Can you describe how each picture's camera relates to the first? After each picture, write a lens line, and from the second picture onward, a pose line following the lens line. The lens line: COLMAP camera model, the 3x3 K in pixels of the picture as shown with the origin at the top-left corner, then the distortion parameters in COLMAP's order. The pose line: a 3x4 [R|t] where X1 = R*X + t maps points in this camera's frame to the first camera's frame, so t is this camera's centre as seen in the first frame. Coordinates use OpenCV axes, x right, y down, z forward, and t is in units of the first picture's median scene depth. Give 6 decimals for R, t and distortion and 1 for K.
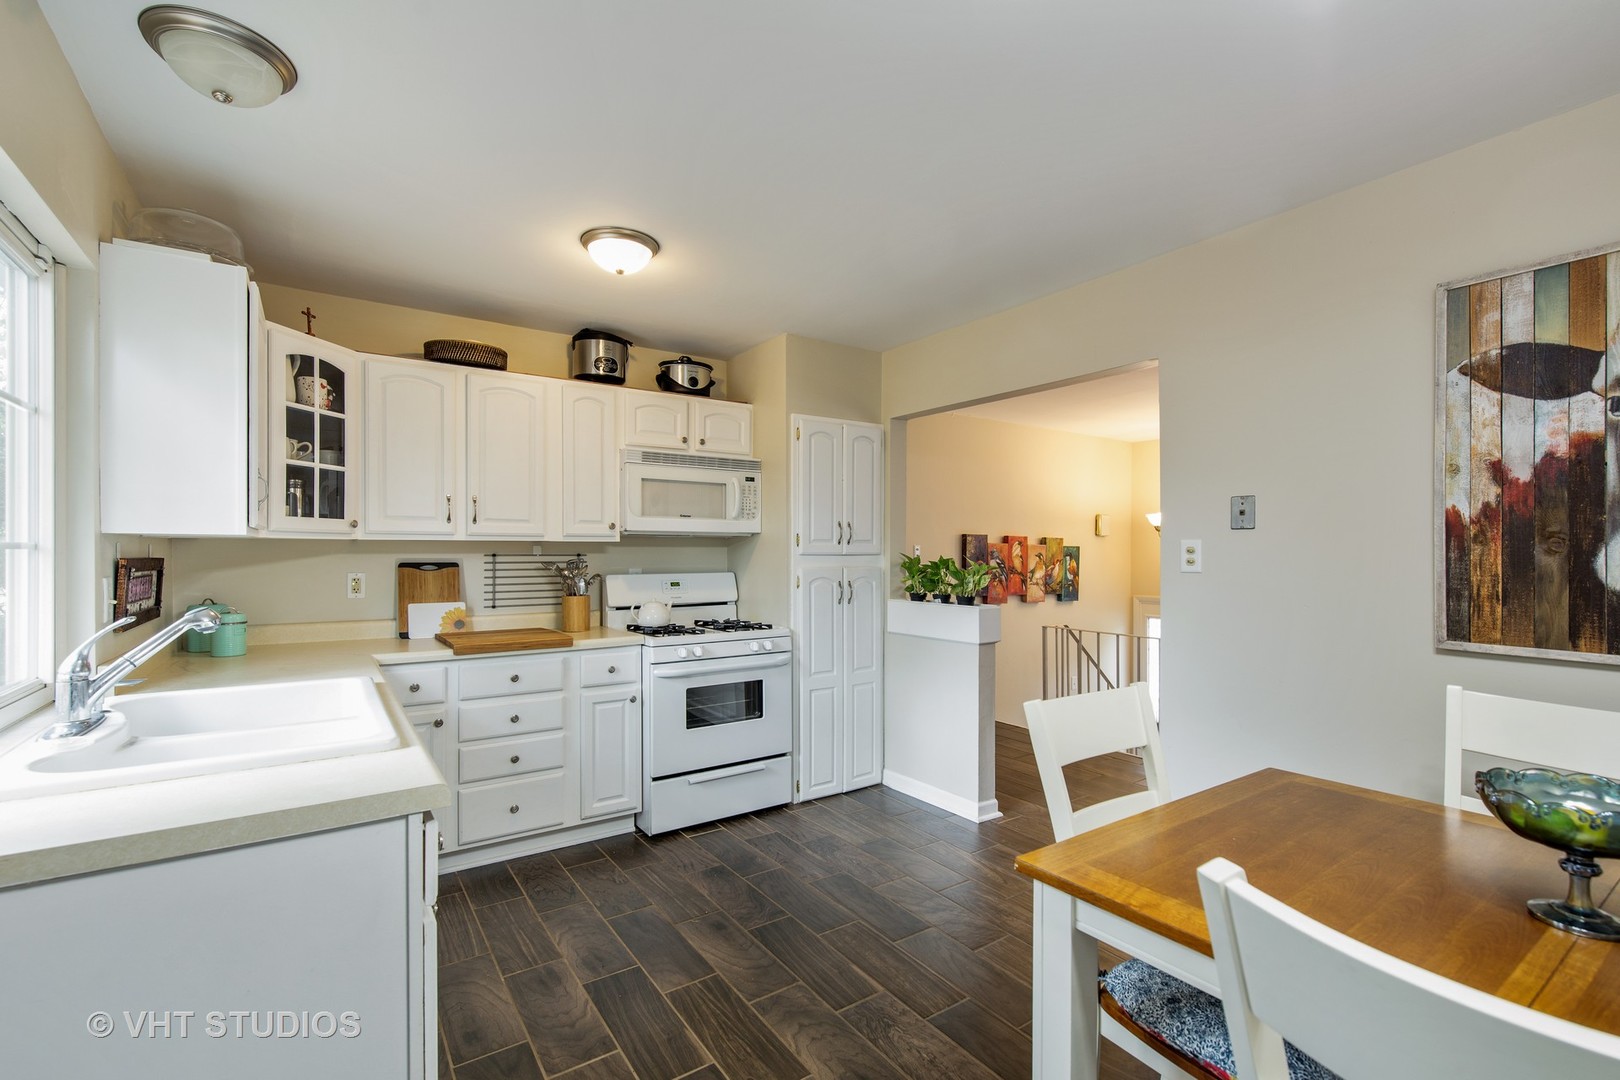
lens RADIAL K [[705.1, 0, 805.8], [0, 705.1, 548.5], [0, 0, 1]] dist [-0.000229, 0.000043]
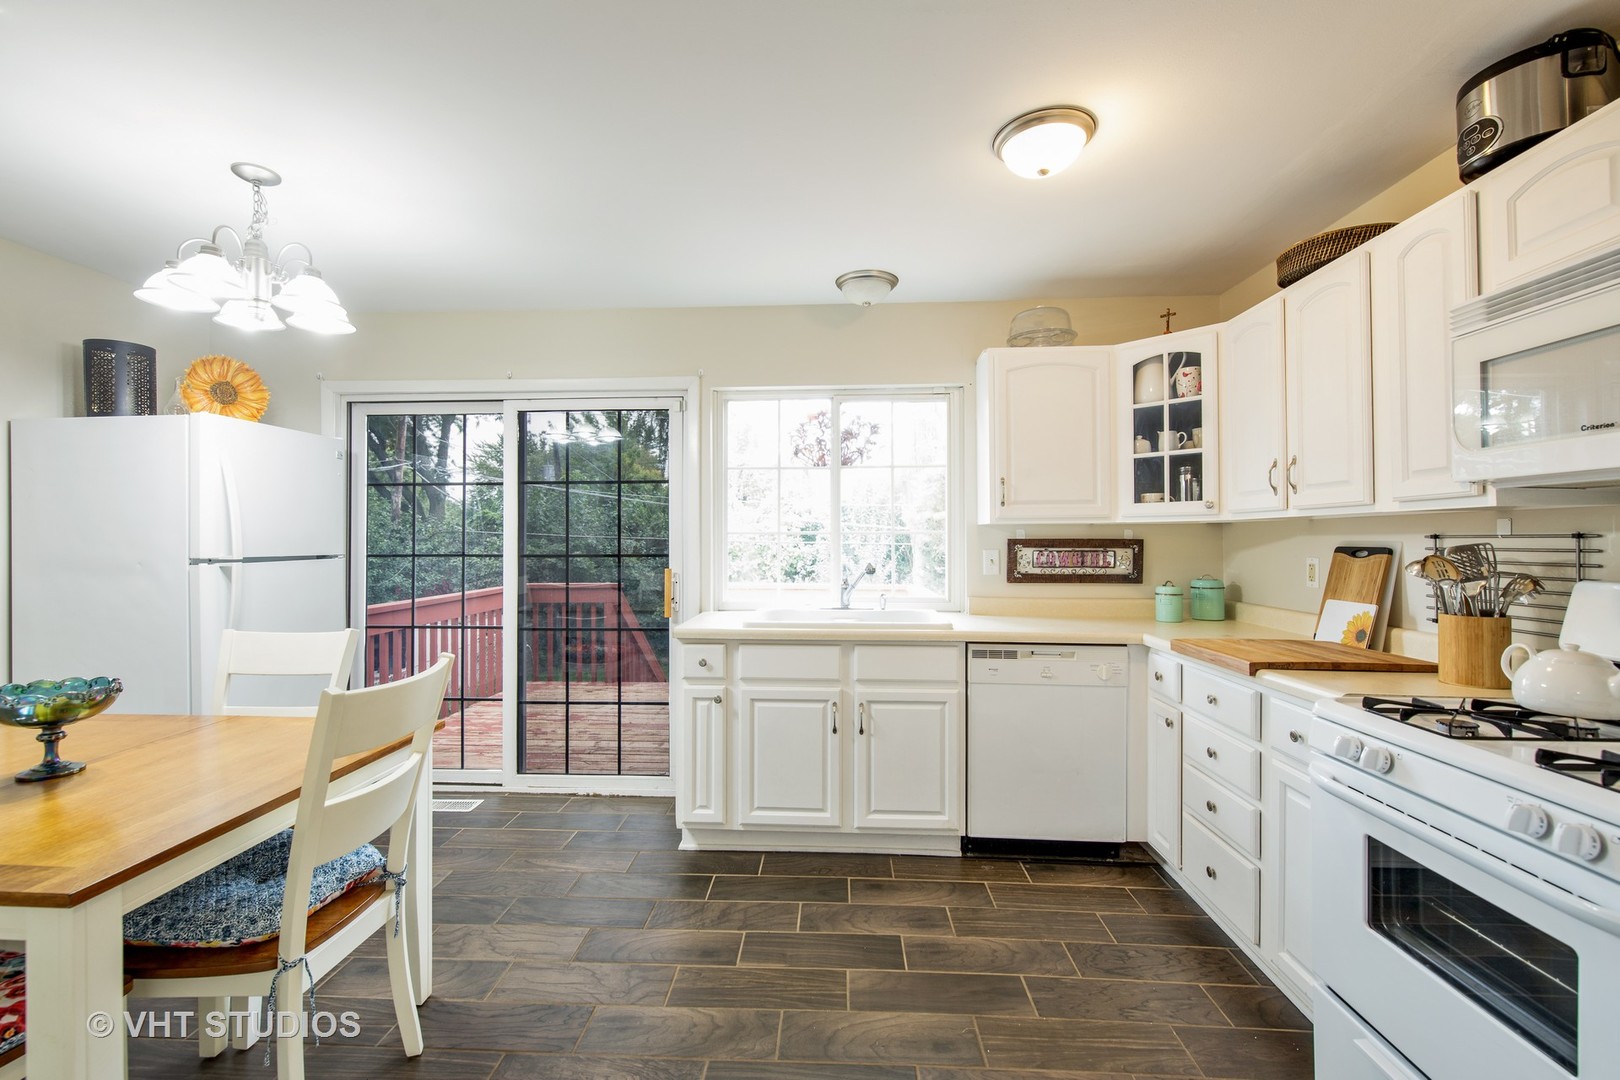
lens RADIAL K [[705.1, 0, 804.9], [0, 705.1, 539.5], [0, 0, 1]] dist [-0.000229, 0.000043]
pose [[-0.608257, -0.001745, -0.793739, 0.503135], [0.005891, 0.999960, -0.006713, 0.017446], [0.793719, -0.008759, -0.608222, 1.241229]]
